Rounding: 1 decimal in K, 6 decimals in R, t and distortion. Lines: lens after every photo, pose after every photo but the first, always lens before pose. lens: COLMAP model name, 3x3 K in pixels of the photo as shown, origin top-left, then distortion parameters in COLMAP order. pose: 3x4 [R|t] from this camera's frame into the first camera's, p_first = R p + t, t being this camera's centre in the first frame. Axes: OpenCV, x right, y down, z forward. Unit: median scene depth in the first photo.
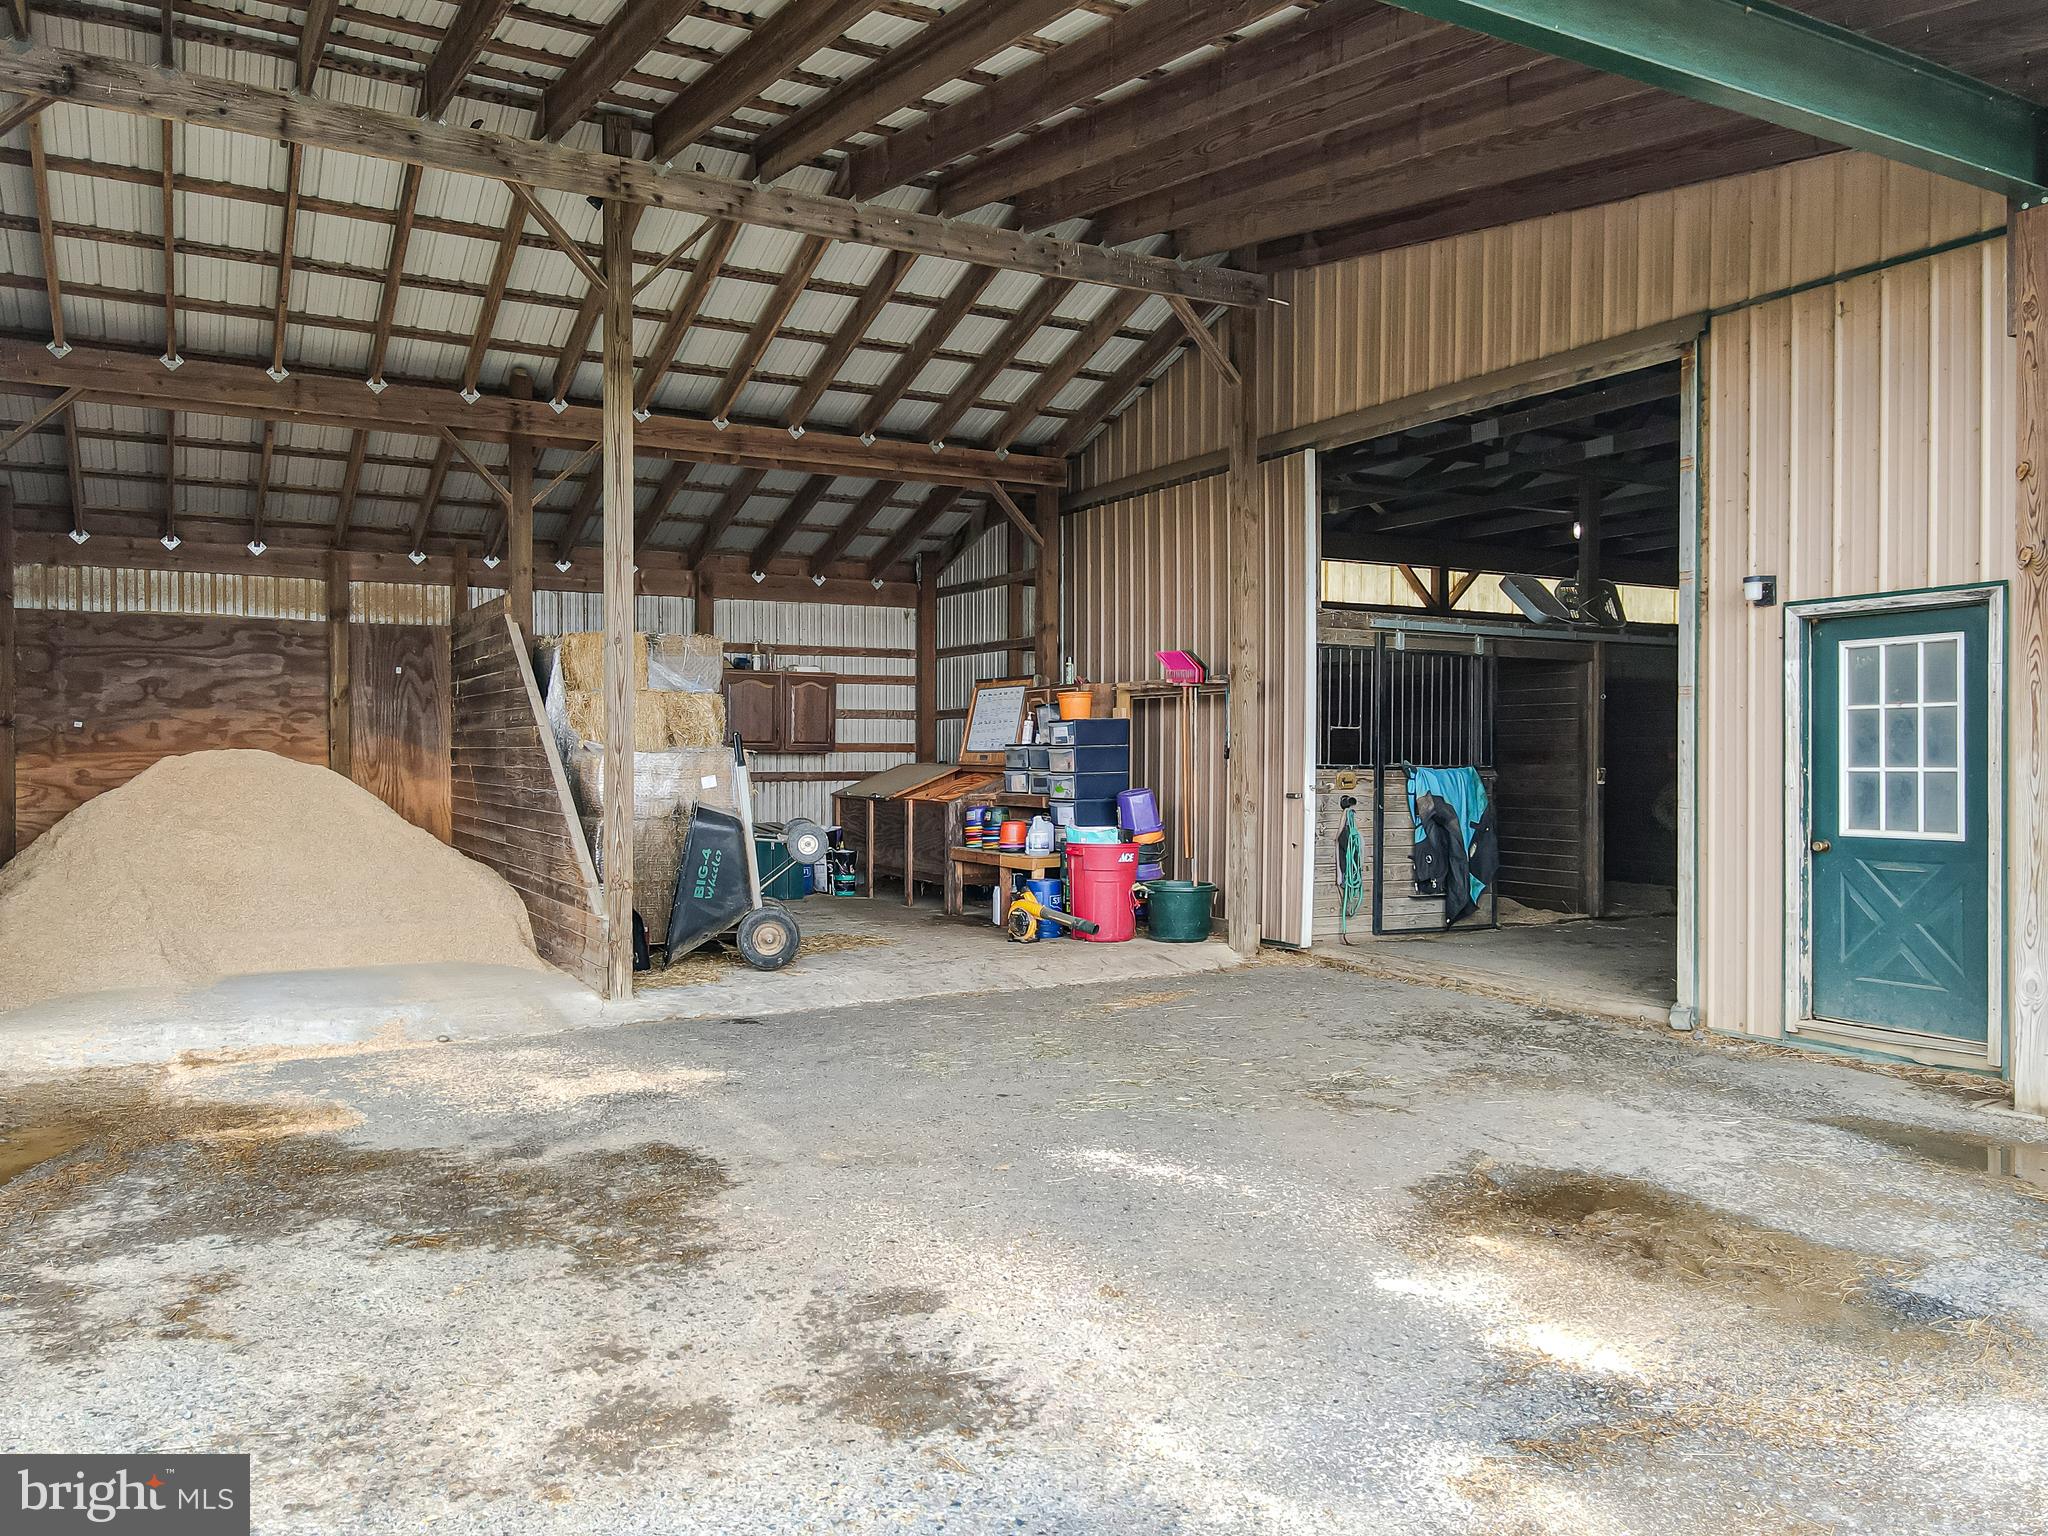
lens RADIAL K [[1523.8, 0, 1007.3], [0, 1523.8, 768.0], [0, 0, 1]] dist [0.011819, 0.010007]
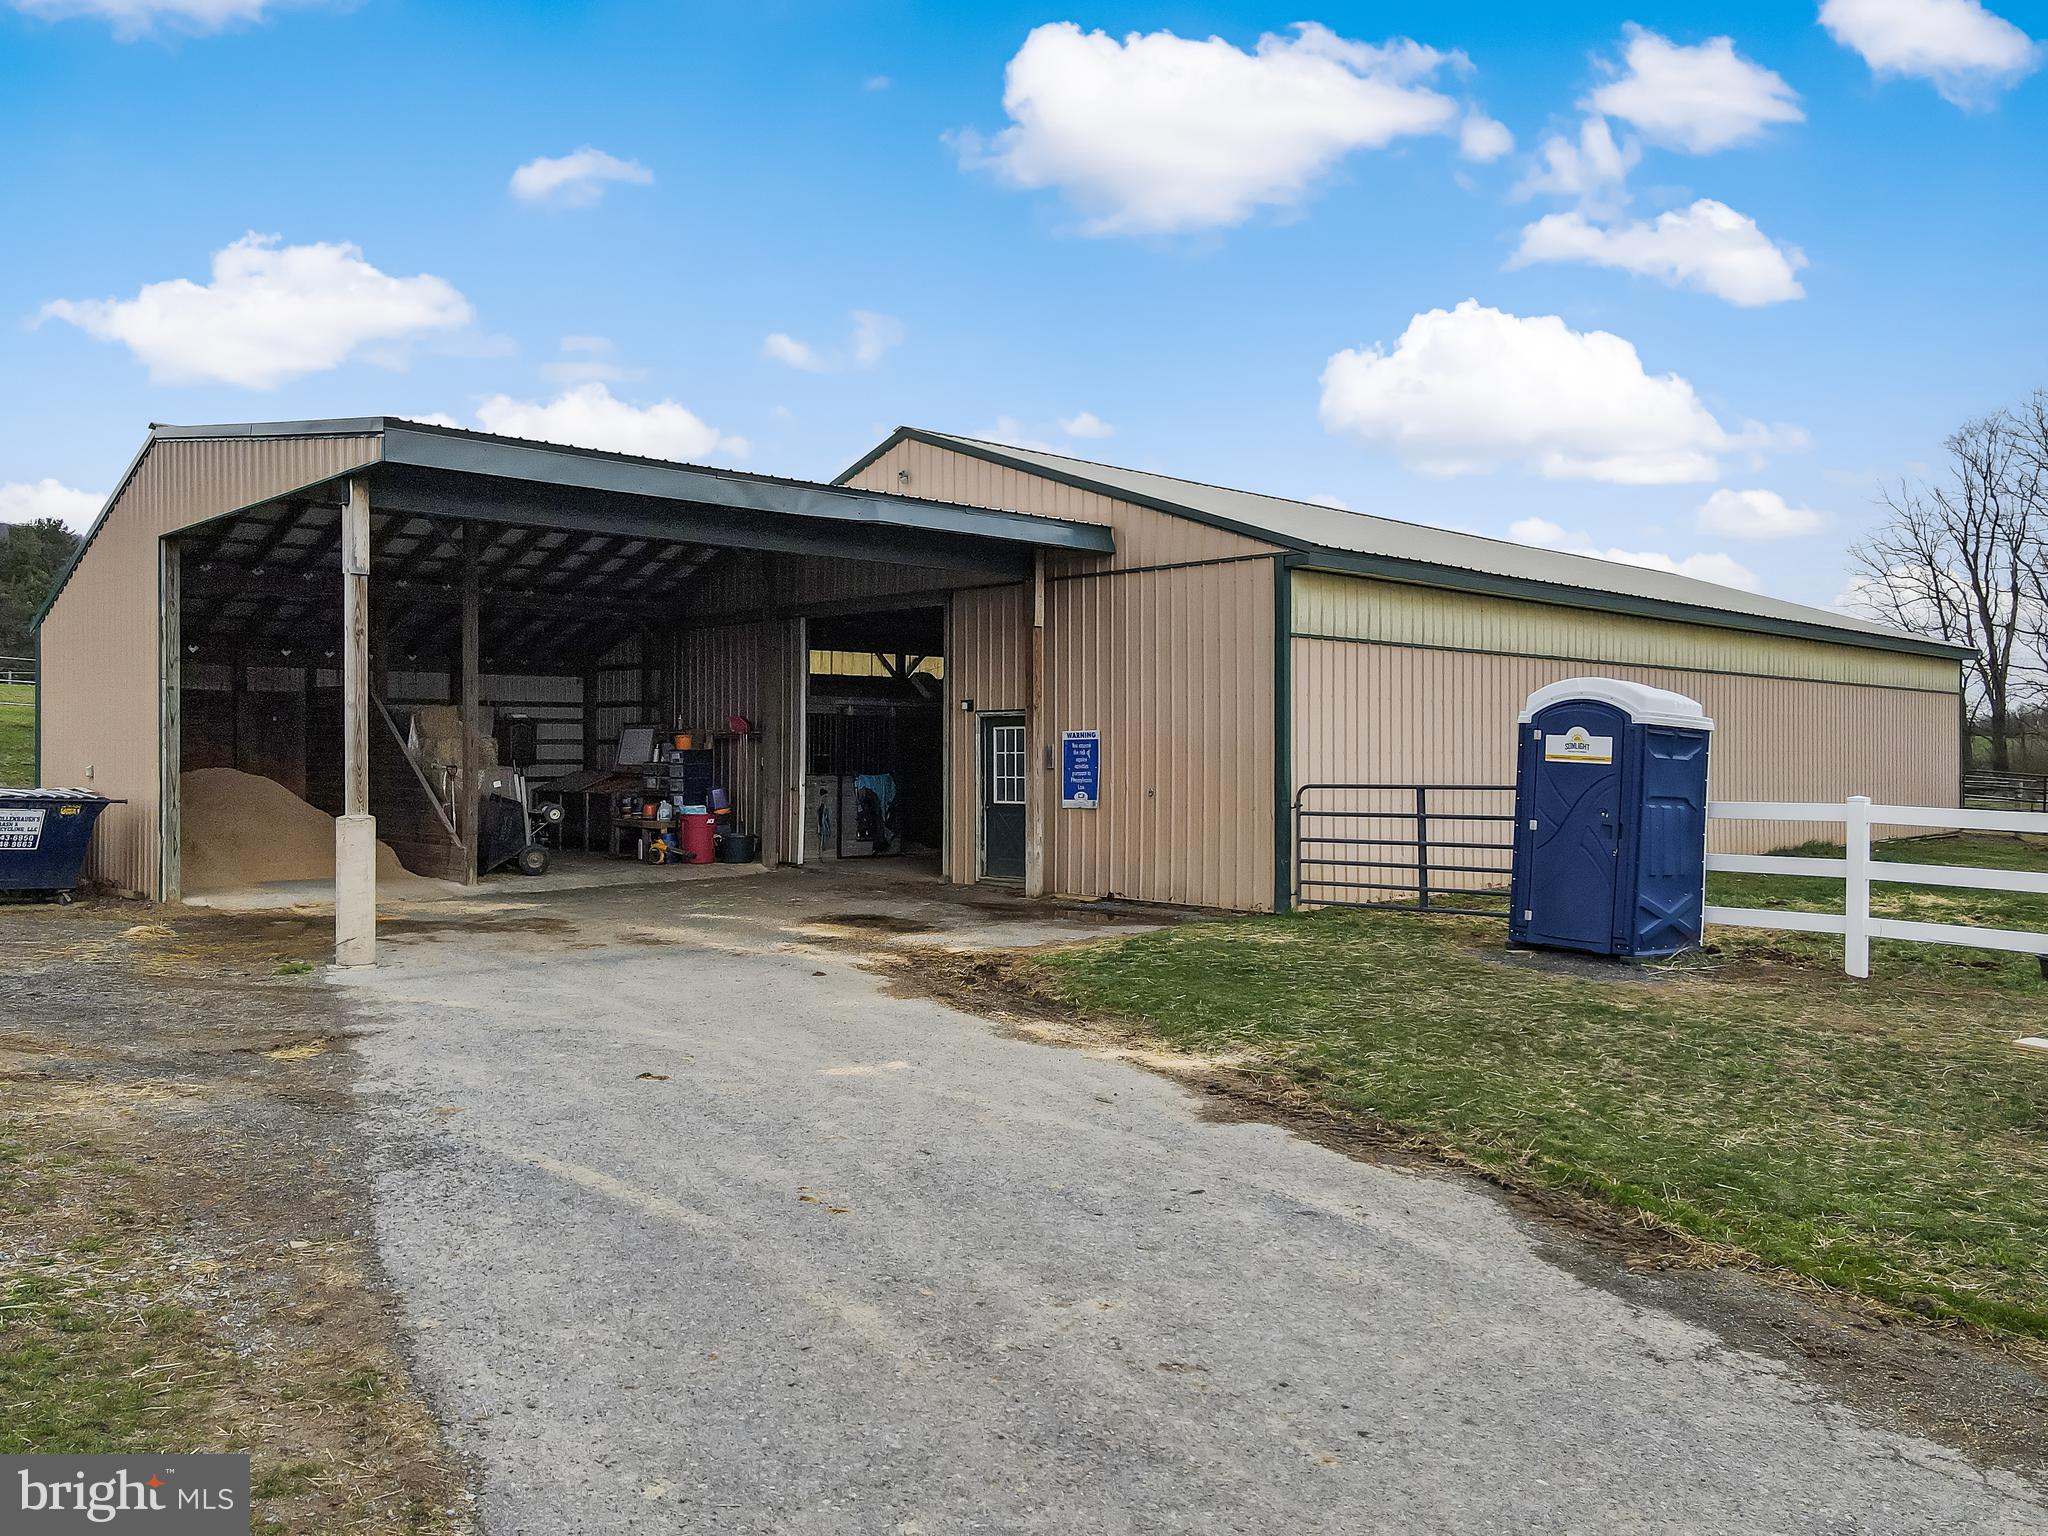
lens RADIAL K [[1531.4, 0, 1009.7], [0, 1531.4, 739.2], [0, 0, 1]] dist [-0.004129, 0.033885]
pose [[0.964728, 0.001898, 0.263243, -0.067784], [0.001854, 0.999900, -0.014006, -0.017916], [-0.263243, 0.014000, 0.964628, -0.980261]]
